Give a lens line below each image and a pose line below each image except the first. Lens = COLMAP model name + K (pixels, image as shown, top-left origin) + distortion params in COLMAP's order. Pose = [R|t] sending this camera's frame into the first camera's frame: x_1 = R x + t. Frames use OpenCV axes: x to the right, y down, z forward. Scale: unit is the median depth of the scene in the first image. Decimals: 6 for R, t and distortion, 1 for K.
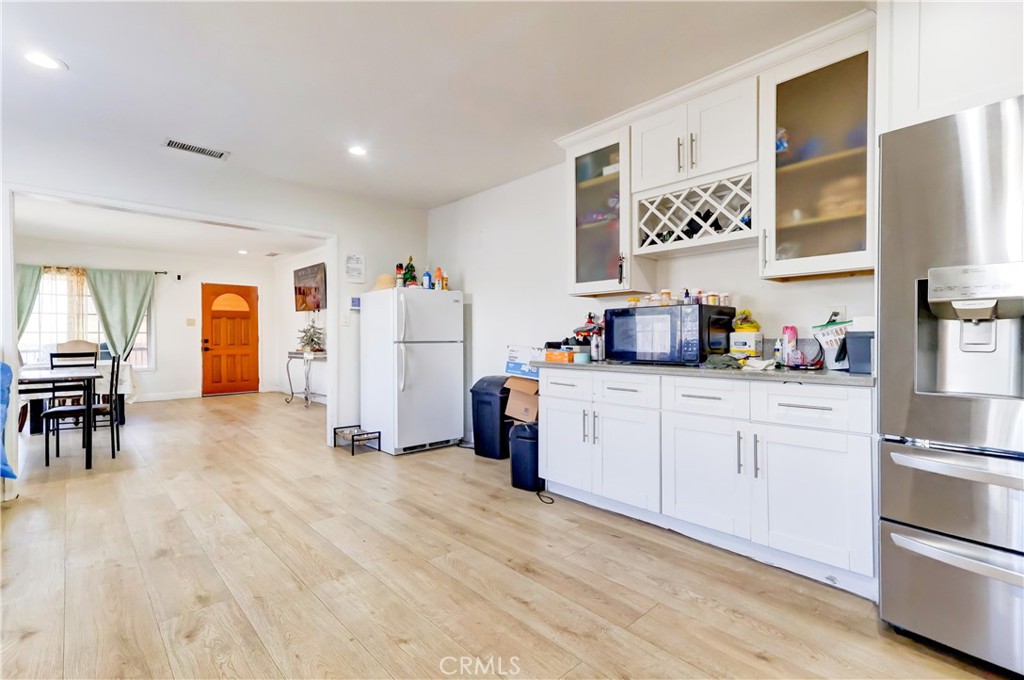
lens RADIAL K [[463.5, 0, 514.5], [0, 463.5, 341.3], [0, 0, 1]] dist [0.003375, 0.000354]
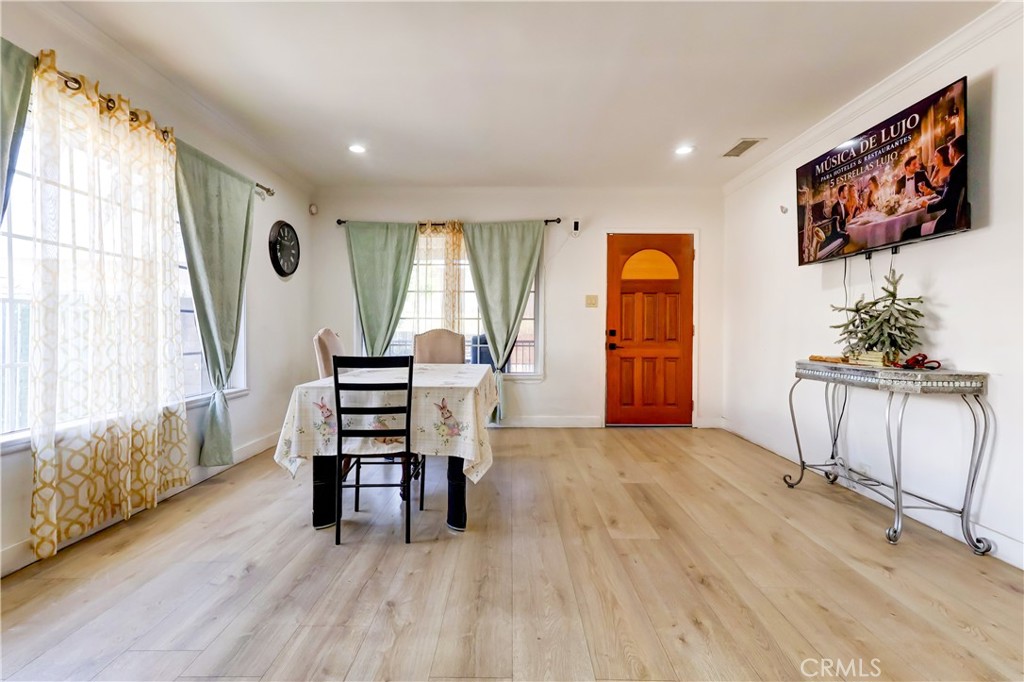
lens RADIAL K [[463.5, 0, 513.3], [0, 463.5, 336.0], [0, 0, 1]] dist [0.003375, 0.000354]
pose [[0.723045, 0.015216, -0.690633, -0.375652], [-0.012201, 0.999883, 0.009257, -0.000532], [0.690693, 0.001733, 0.723146, 0.524981]]
